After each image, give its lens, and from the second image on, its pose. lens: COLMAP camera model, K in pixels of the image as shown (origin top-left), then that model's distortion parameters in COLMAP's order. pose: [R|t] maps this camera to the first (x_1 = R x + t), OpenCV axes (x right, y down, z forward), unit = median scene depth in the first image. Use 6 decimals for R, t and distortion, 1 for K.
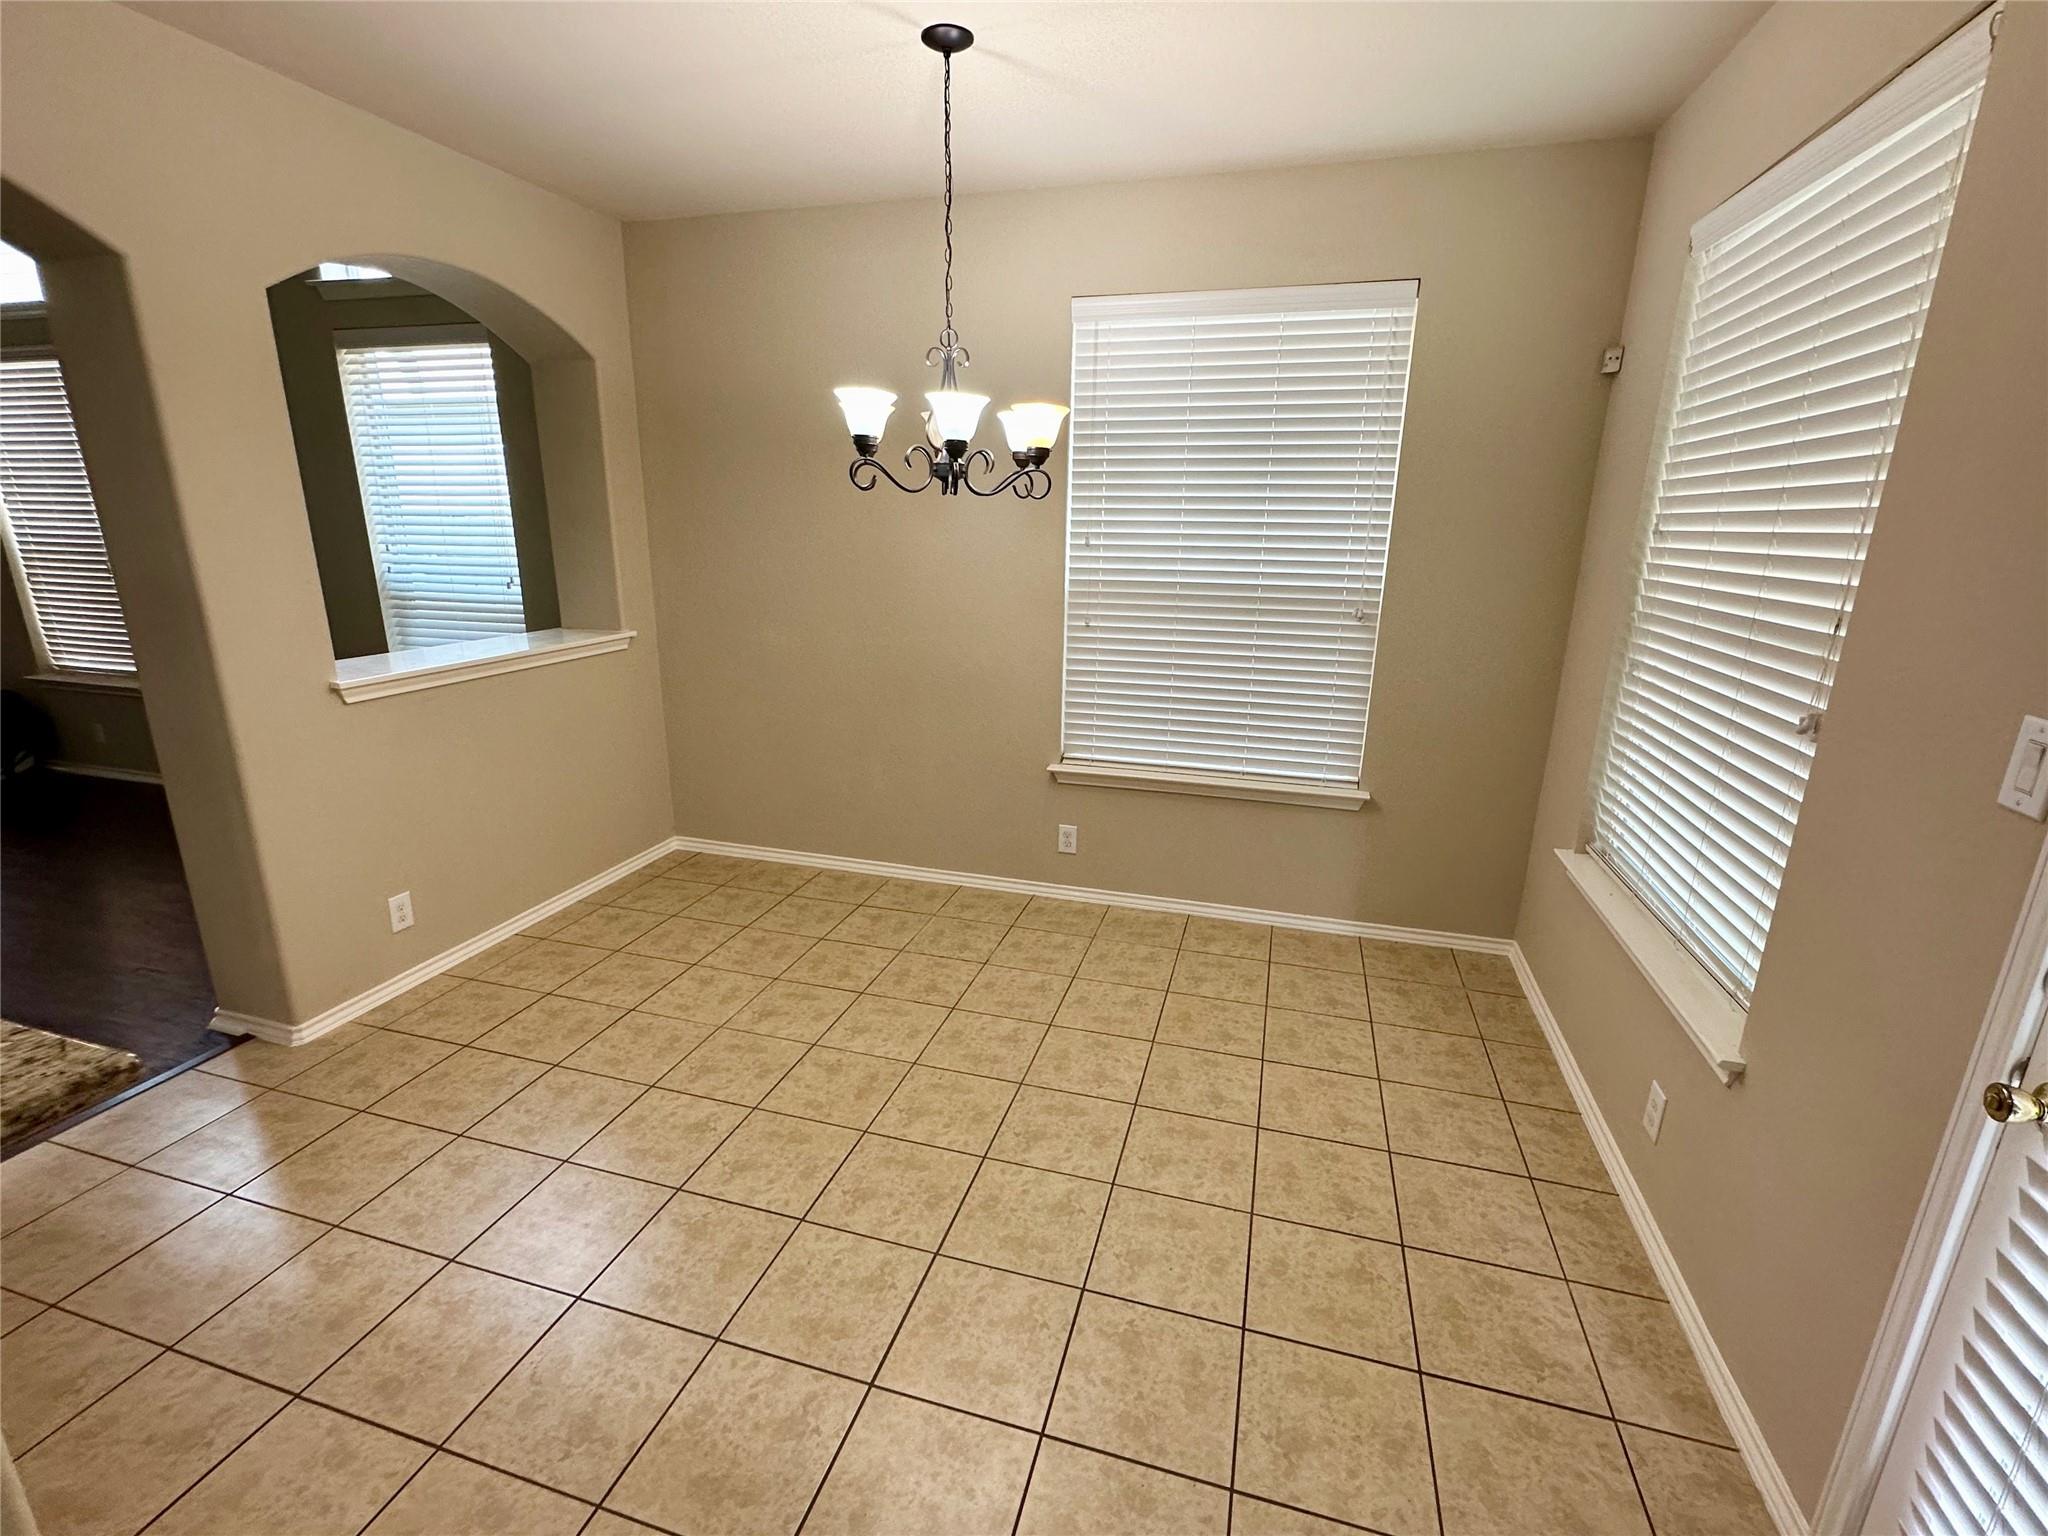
lens RADIAL K [[917.9, 0, 1022.8], [0, 917.9, 753.3], [0, 0, 1]] dist [-0.002715, 0.000174]
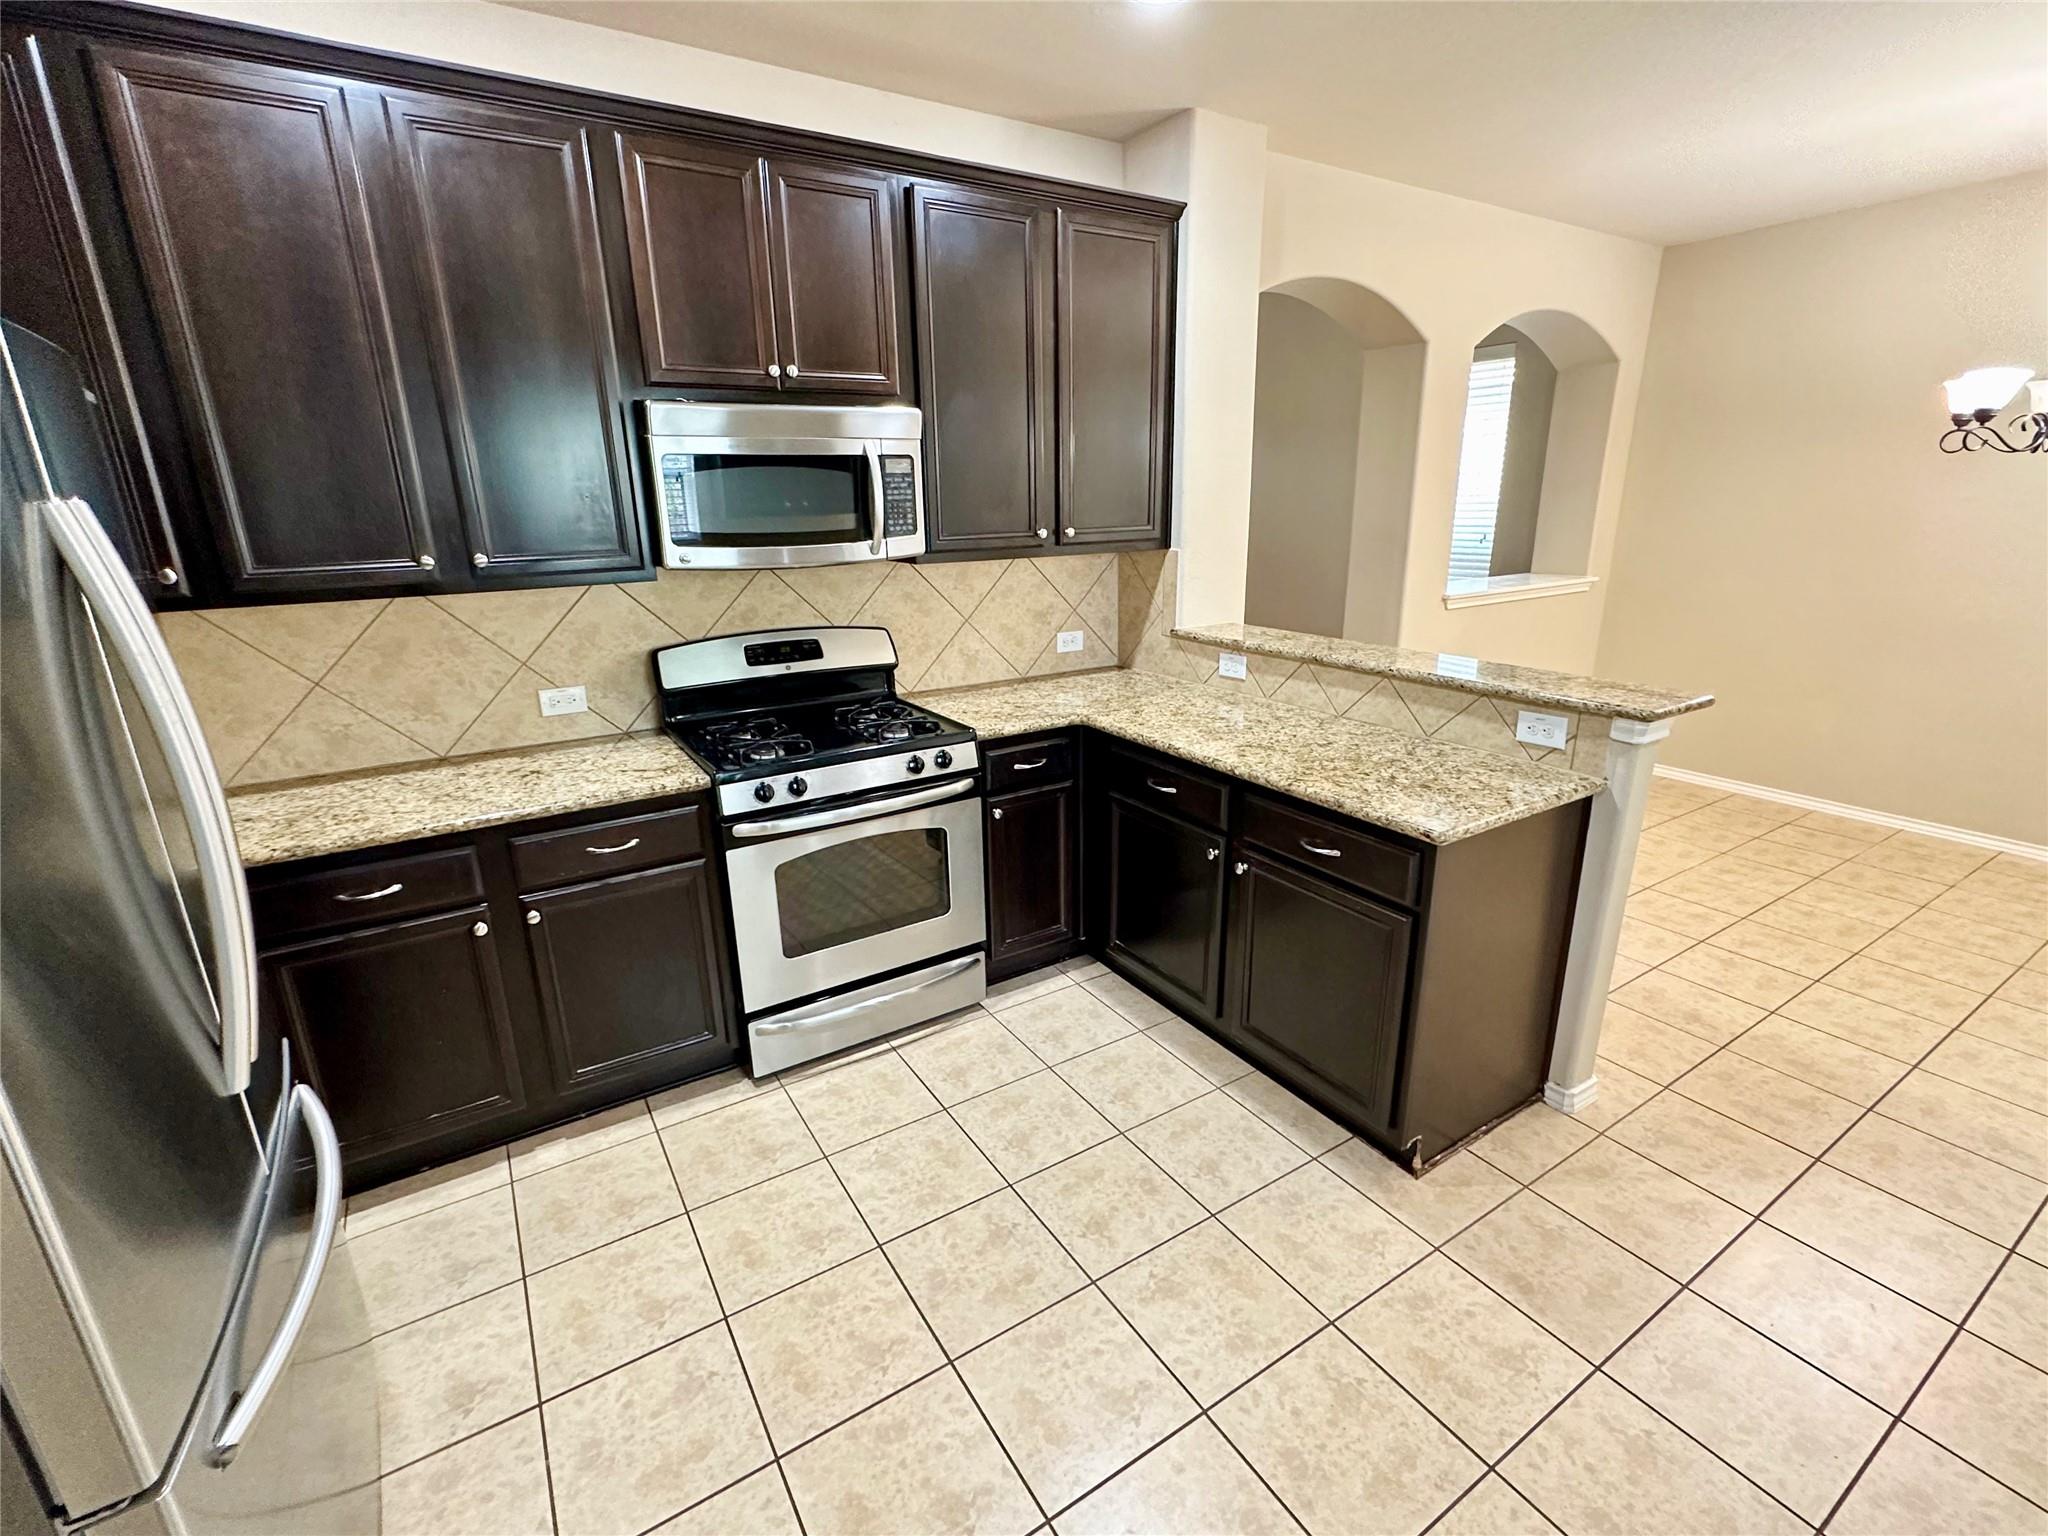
lens RADIAL K [[917.9, 0, 1027.1], [0, 917.9, 763.7], [0, 0, 1]] dist [-0.002715, 0.000174]
pose [[0.748721, 0.162309, -0.642707, -0.176673], [-0.140212, 0.986400, 0.085764, 0.135717], [0.647887, 0.025902, 0.761296, -0.513392]]
